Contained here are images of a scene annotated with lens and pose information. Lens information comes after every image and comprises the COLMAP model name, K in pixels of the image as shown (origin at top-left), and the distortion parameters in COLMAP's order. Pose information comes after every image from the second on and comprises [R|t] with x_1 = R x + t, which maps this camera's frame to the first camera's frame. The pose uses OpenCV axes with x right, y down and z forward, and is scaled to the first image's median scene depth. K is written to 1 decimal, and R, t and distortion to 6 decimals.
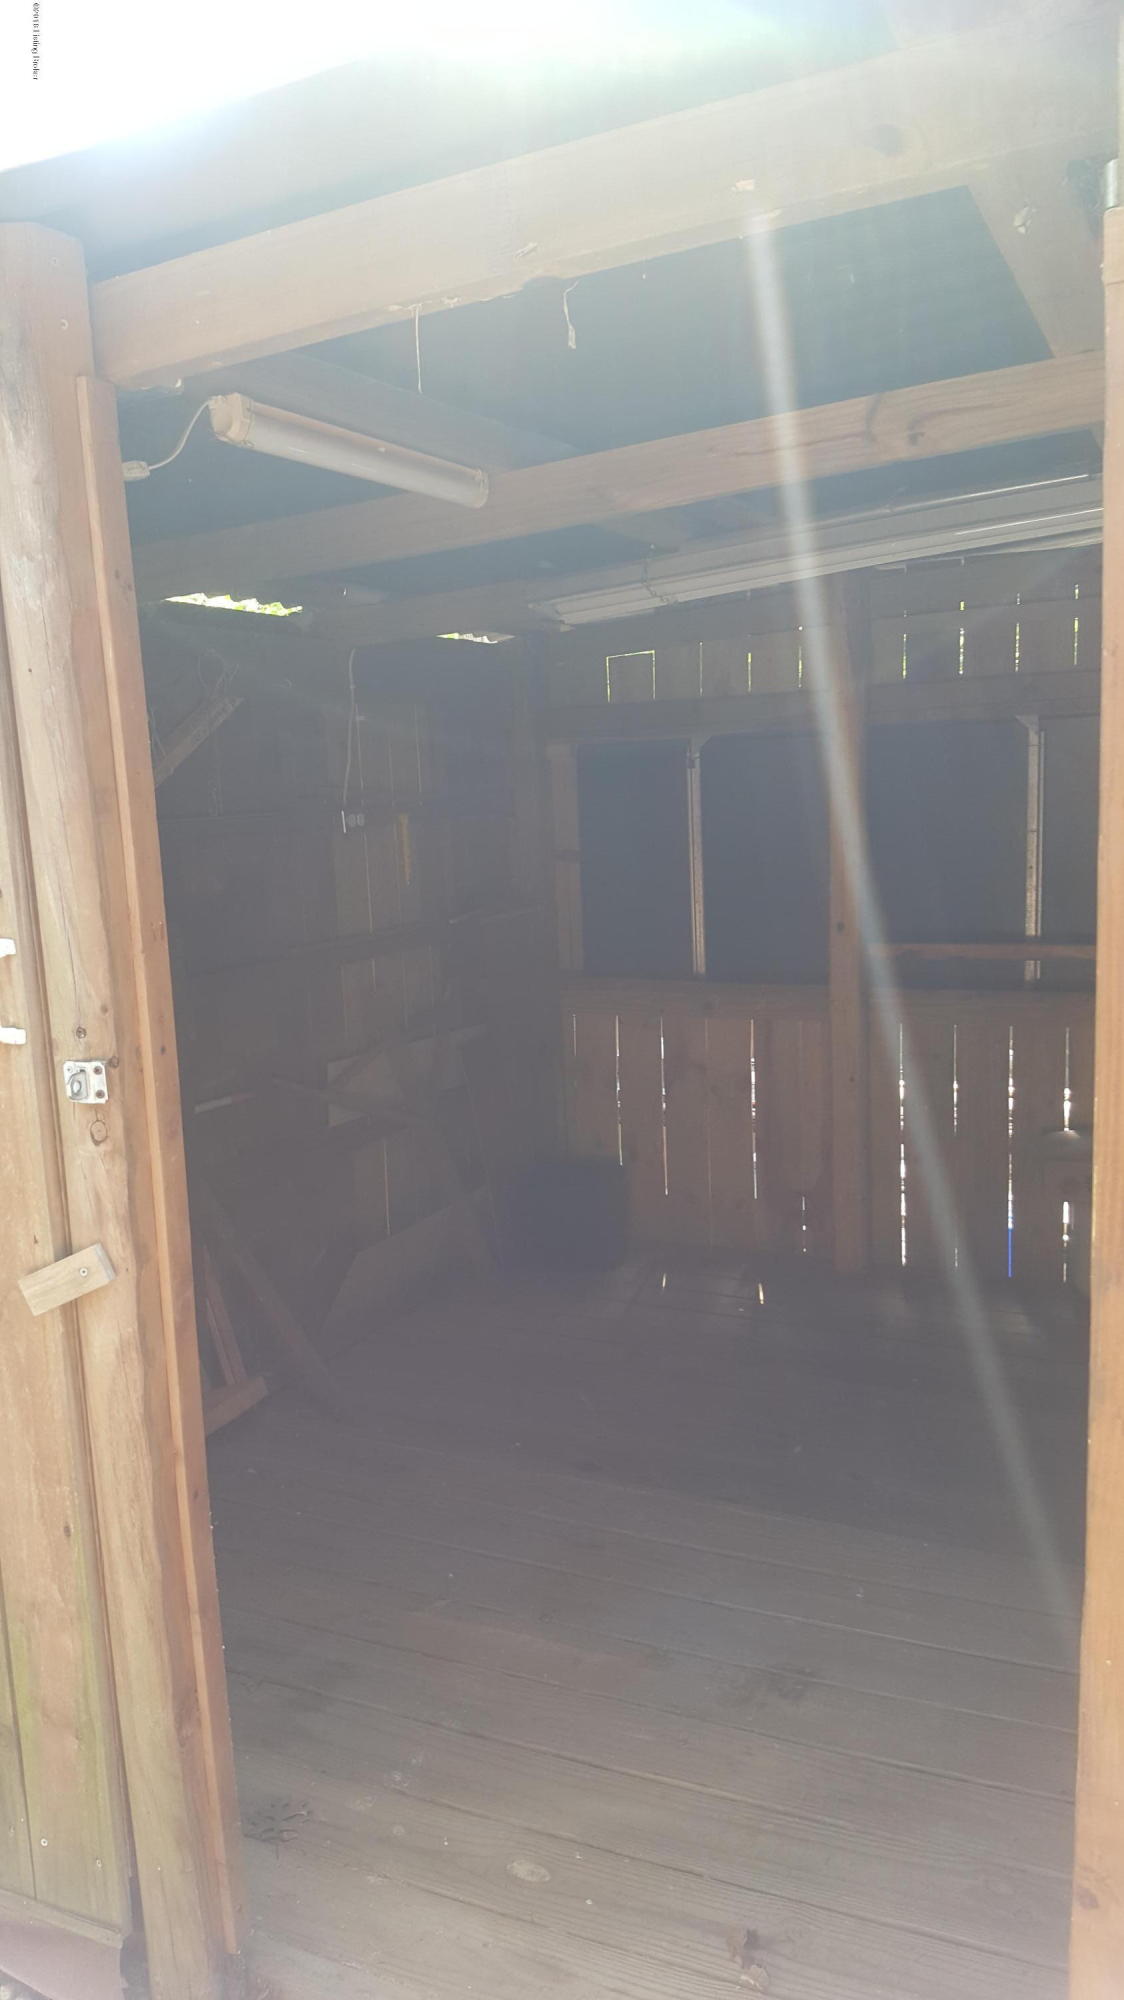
lens RADIAL K [[1526.4, 0, 540.3], [0, 1526.4, 1007.2], [0, 0, 1]] dist [-0.045415, -0.034716]
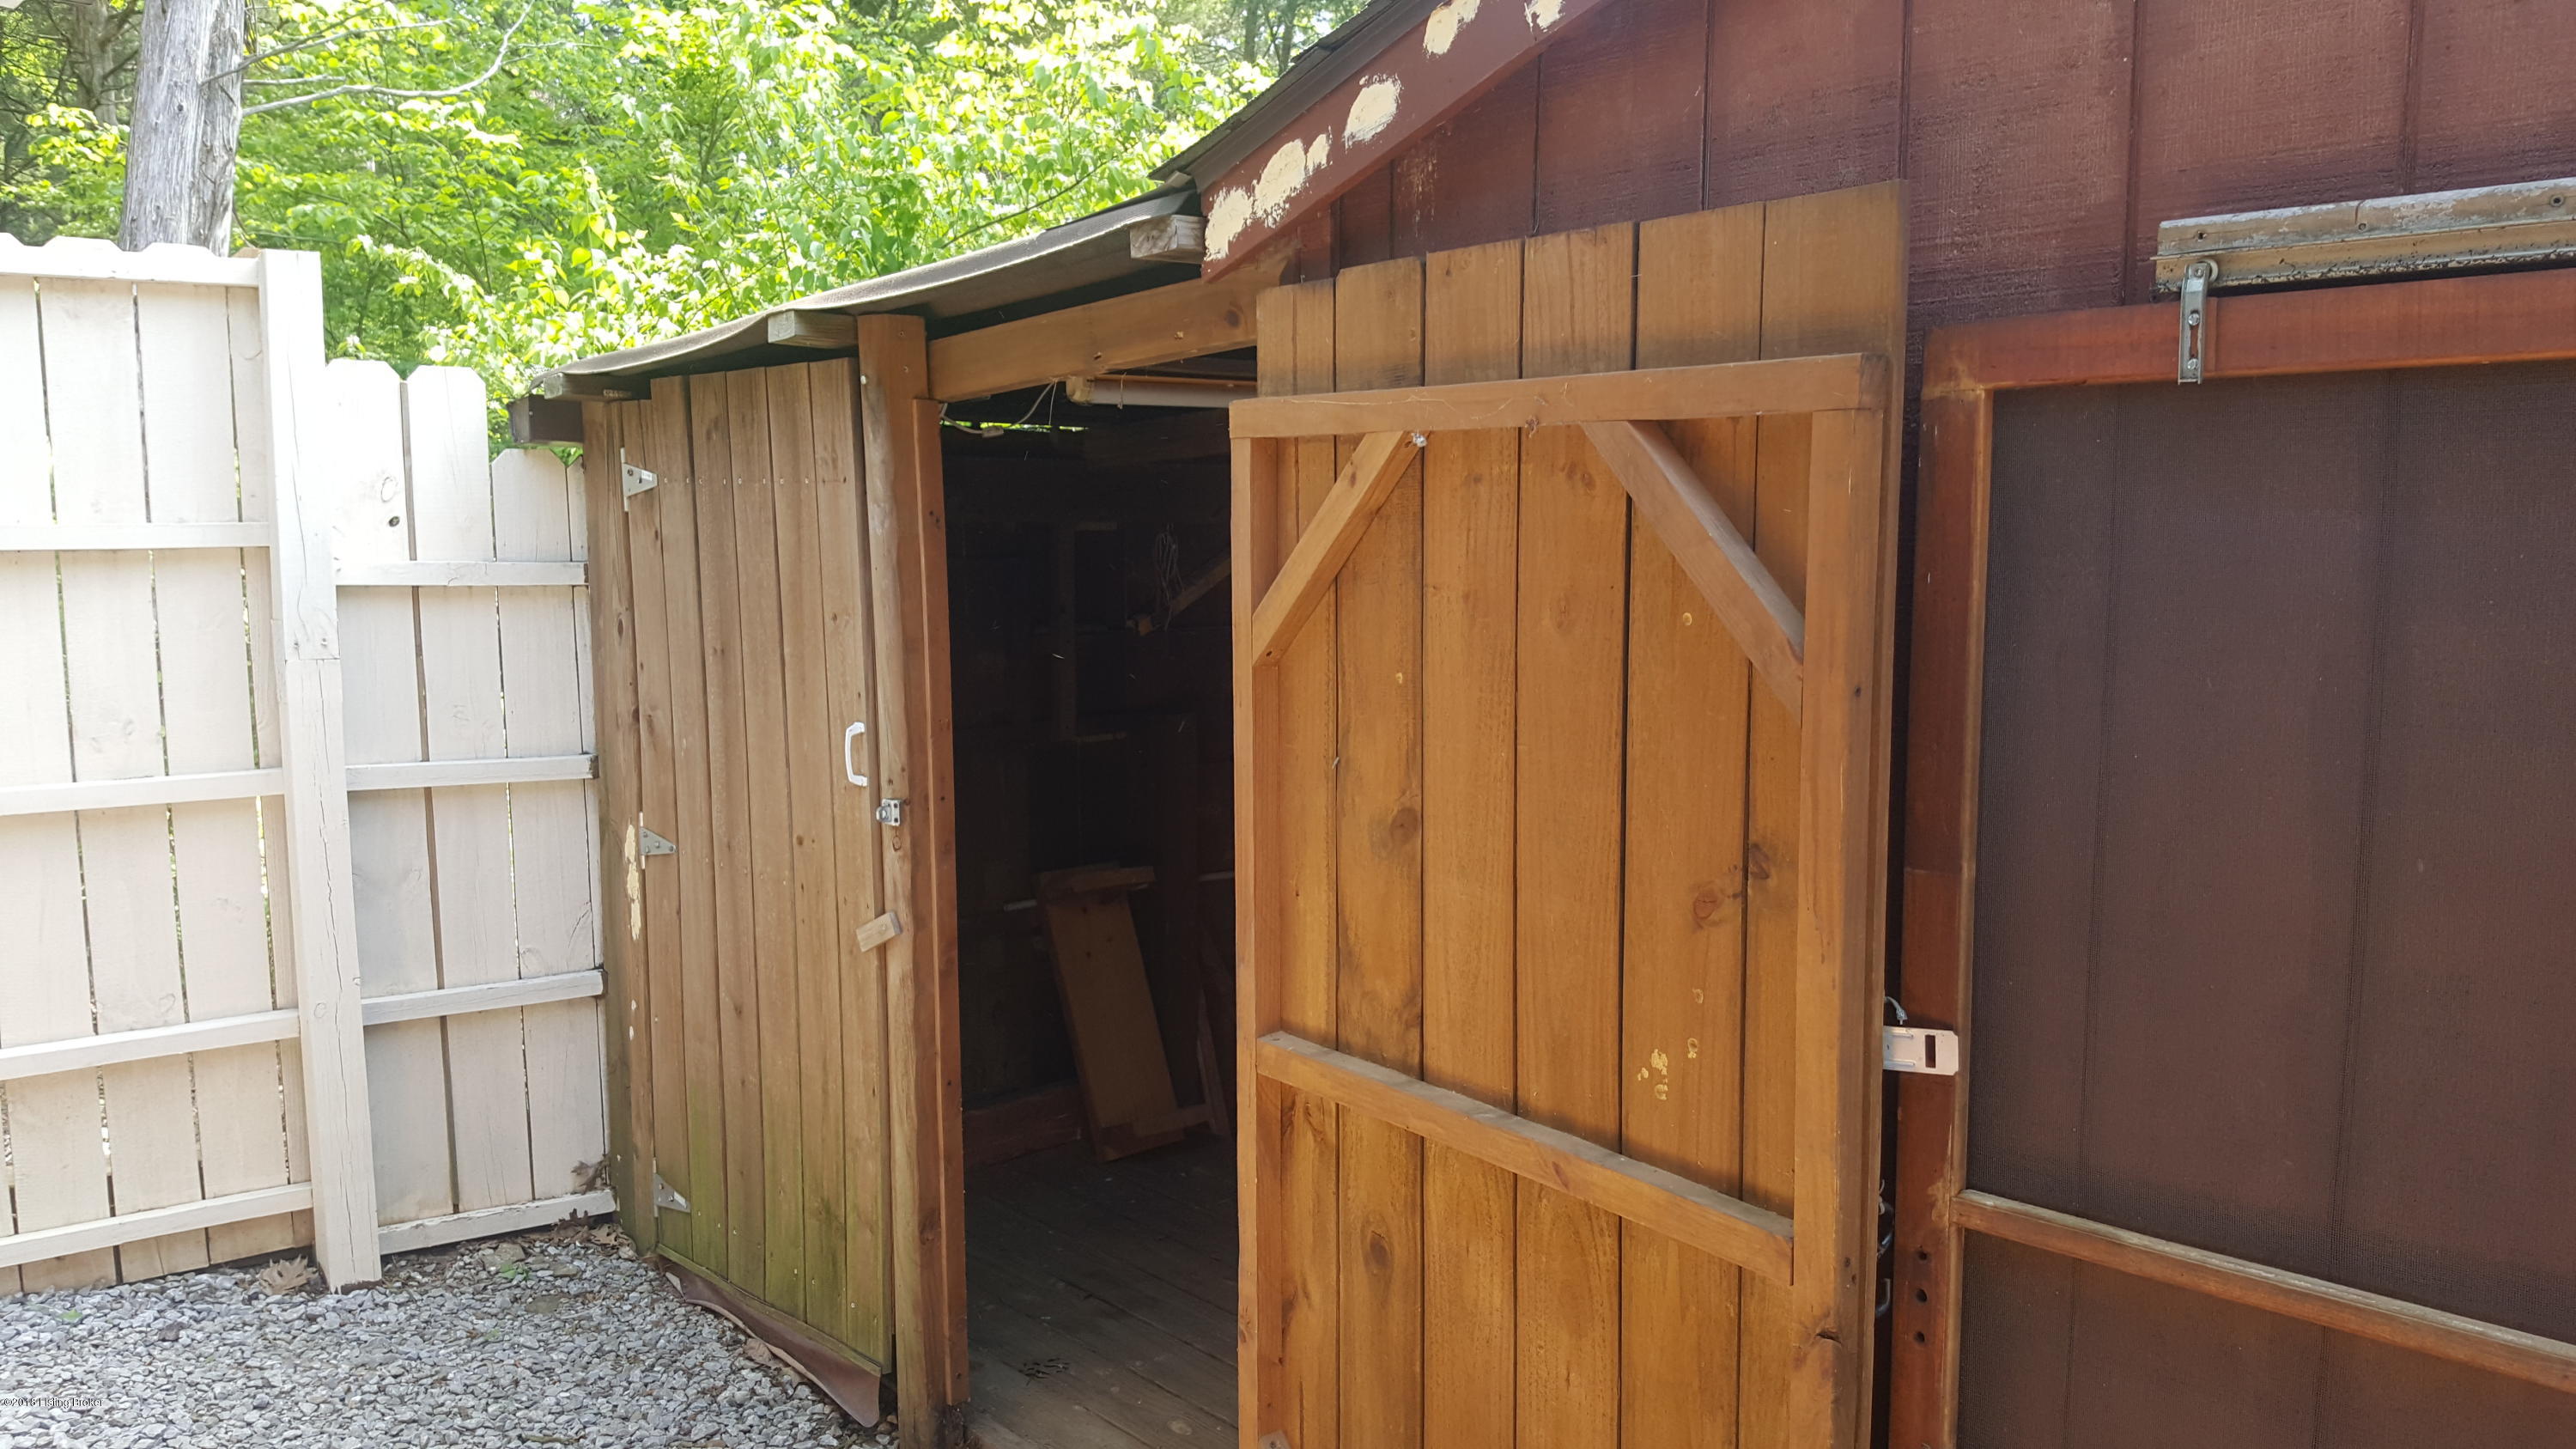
lens RADIAL K [[1966.3, 0, 1313.6], [0, 1966.3, 733.5], [0, 0, 1]] dist [-0.045415, -0.034716]
pose [[0.919744, 0.081808, -0.383900, 0.924640], [-0.098357, 0.994870, -0.023638, -0.030887], [0.379997, 0.059500, 0.923072, -0.801906]]
